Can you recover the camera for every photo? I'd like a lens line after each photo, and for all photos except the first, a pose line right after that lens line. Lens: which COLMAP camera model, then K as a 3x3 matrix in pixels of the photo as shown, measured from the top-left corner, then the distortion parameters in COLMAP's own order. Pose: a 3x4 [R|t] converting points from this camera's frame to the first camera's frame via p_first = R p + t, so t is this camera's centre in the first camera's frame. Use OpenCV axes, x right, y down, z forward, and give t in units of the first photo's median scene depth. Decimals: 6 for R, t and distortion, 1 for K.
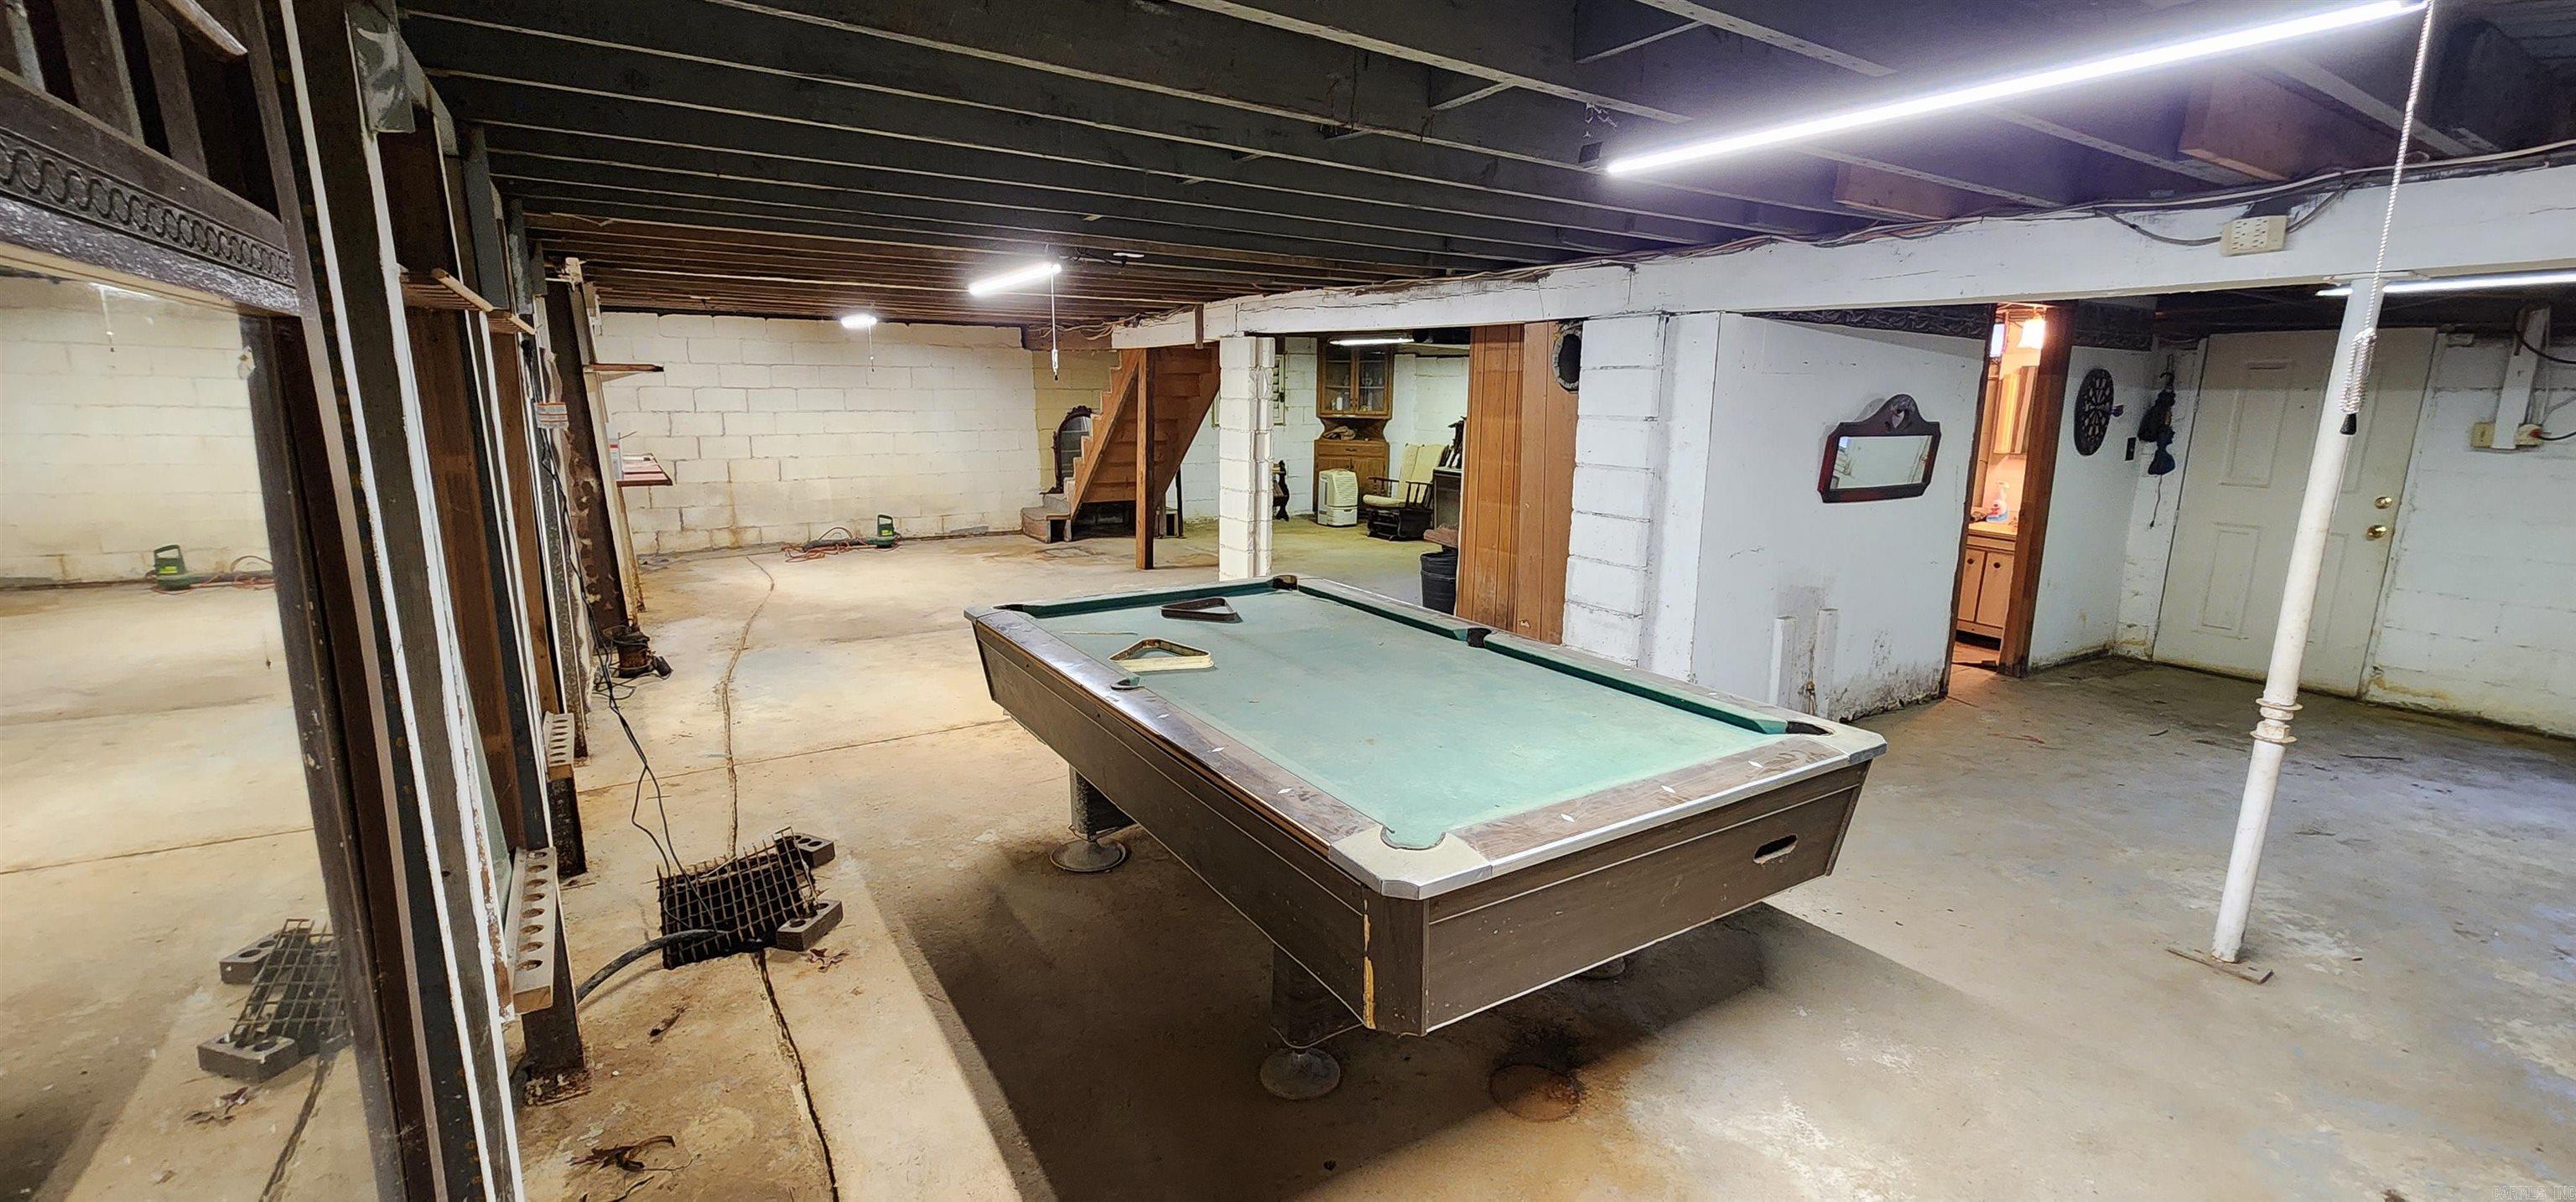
lens RADIAL K [[1053.6, 0, 1294.2], [0, 1053.6, 602.6], [0, 0, 1]] dist [0.002131, 0.000413]
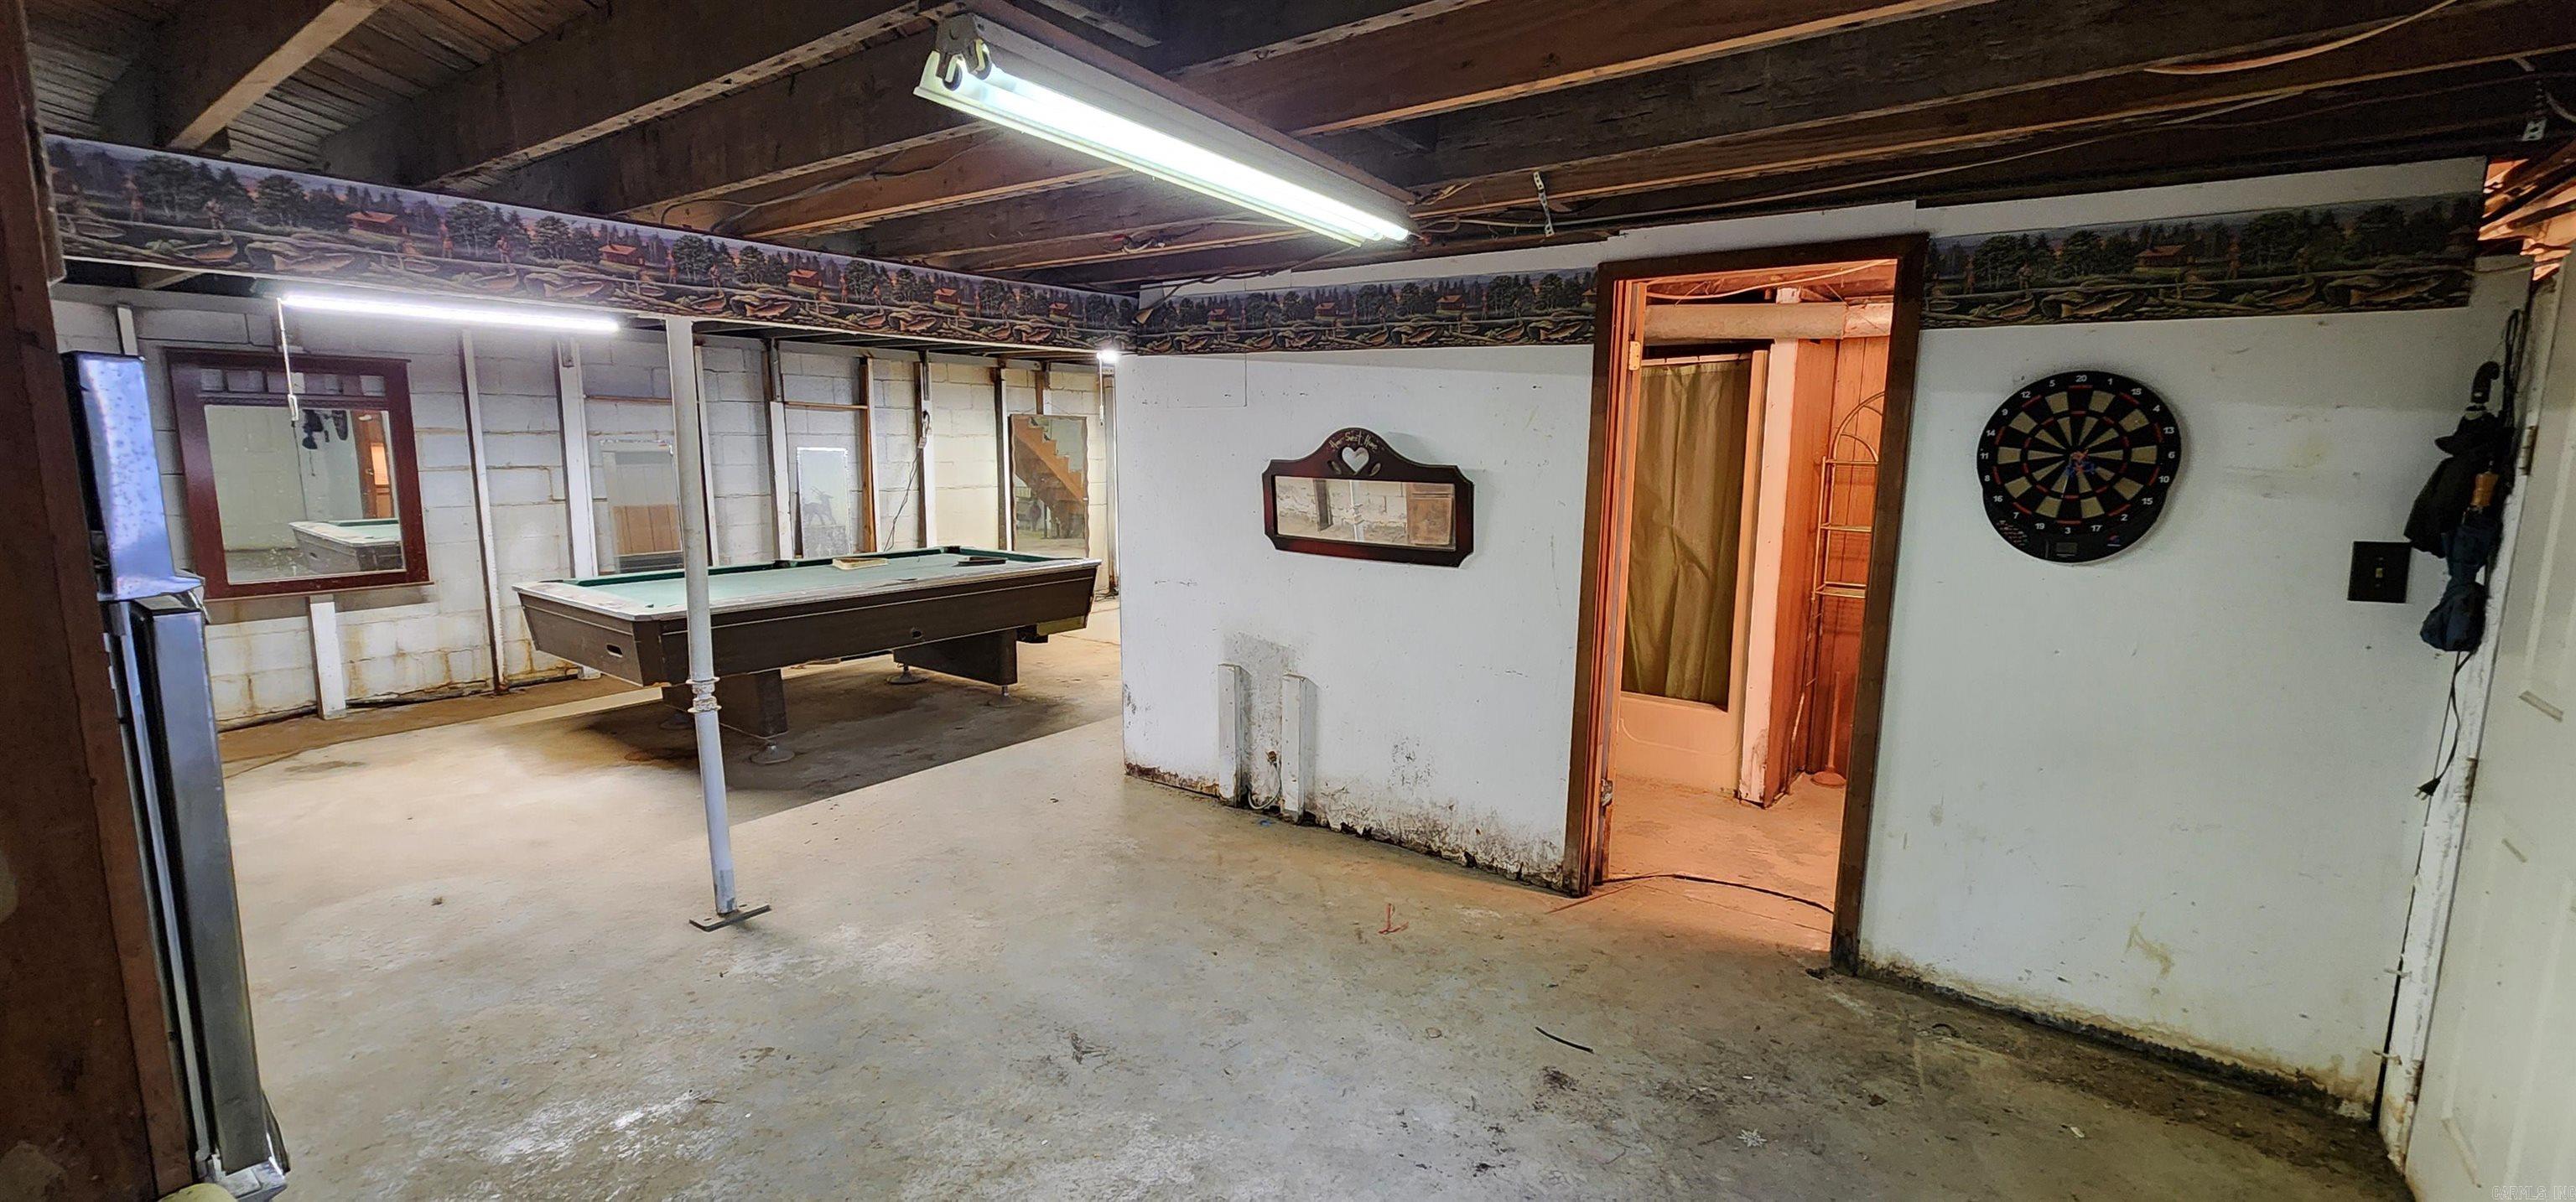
lens RADIAL K [[1053.6, 0, 1294.3], [0, 1053.6, 600.1], [0, 0, 1]] dist [0.002131, 0.000413]
pose [[0.363722, 0.133142, -0.921943, 1.338845], [-0.194695, 0.978739, 0.064533, -0.113745], [0.910934, 0.156025, 0.381911, 0.683925]]
